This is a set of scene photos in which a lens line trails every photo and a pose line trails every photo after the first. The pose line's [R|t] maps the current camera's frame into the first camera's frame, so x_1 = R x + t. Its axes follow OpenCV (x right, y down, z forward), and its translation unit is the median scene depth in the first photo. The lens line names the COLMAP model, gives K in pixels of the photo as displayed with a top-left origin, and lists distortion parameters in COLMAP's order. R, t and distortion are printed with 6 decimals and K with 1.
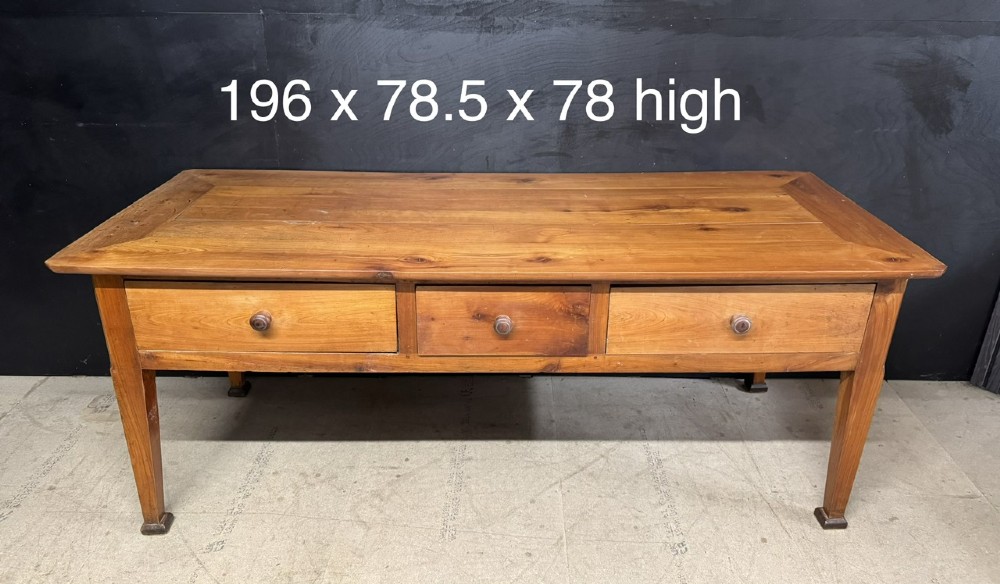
lens RADIAL K [[724.8, 0, 500.8], [0, 724.8, 271.1], [0, 0, 1]] dist [0.049678, -0.057941]
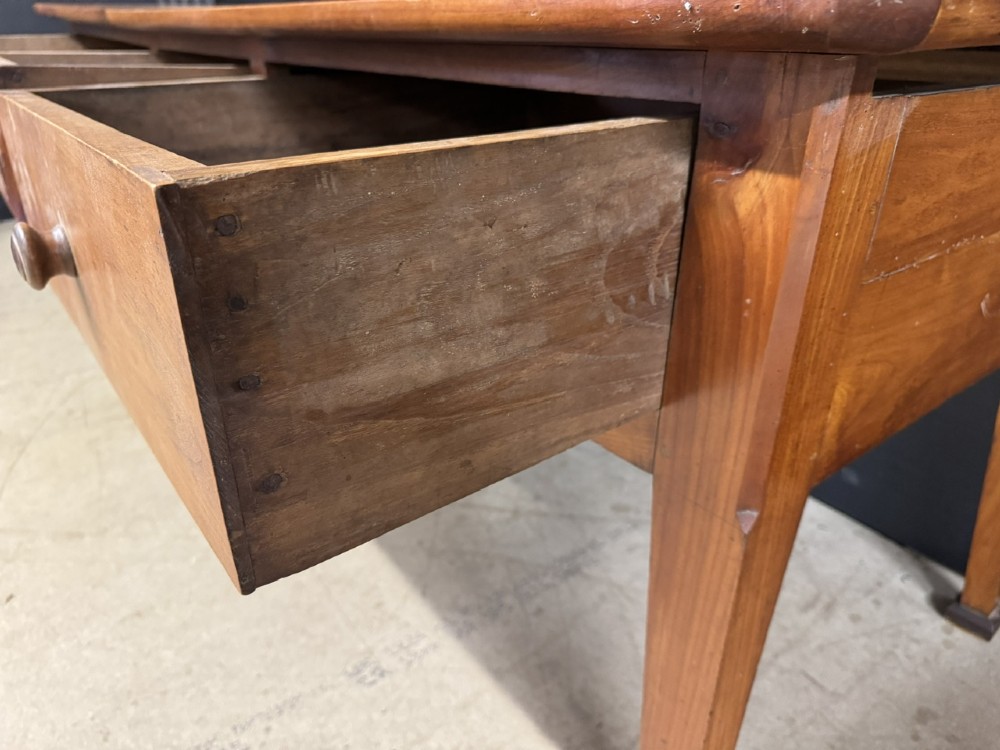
lens RADIAL K [[718.2, 0, 516.8], [0, 718.2, 388.0], [0, 0, 1]] dist [0.019841, -0.030280]
pose [[0.613866, 0.358903, -0.703106, 0.575700], [-0.317204, 0.927749, 0.196629, 0.063474], [0.722876, 0.102324, 0.683359, 0.705158]]
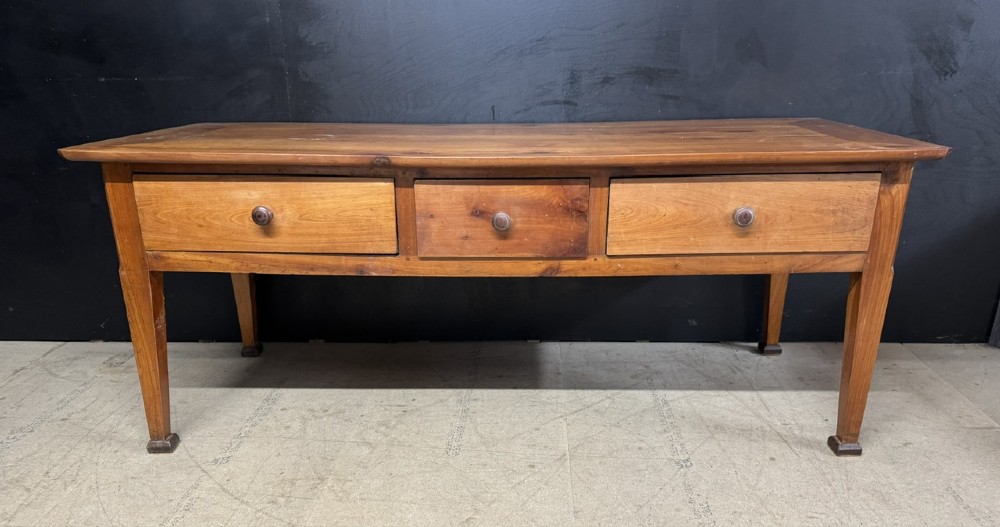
lens RADIAL K [[712.1, 0, 498.8], [0, 712.1, 325.7], [0, 0, 1]] dist [0.052645, -0.069800]
pose [[0.999270, -0.003309, -0.038068, 0.031261], [0.001728, 0.999138, -0.041477, 0.226750], [0.038173, 0.041381, 0.998414, 0.018389]]
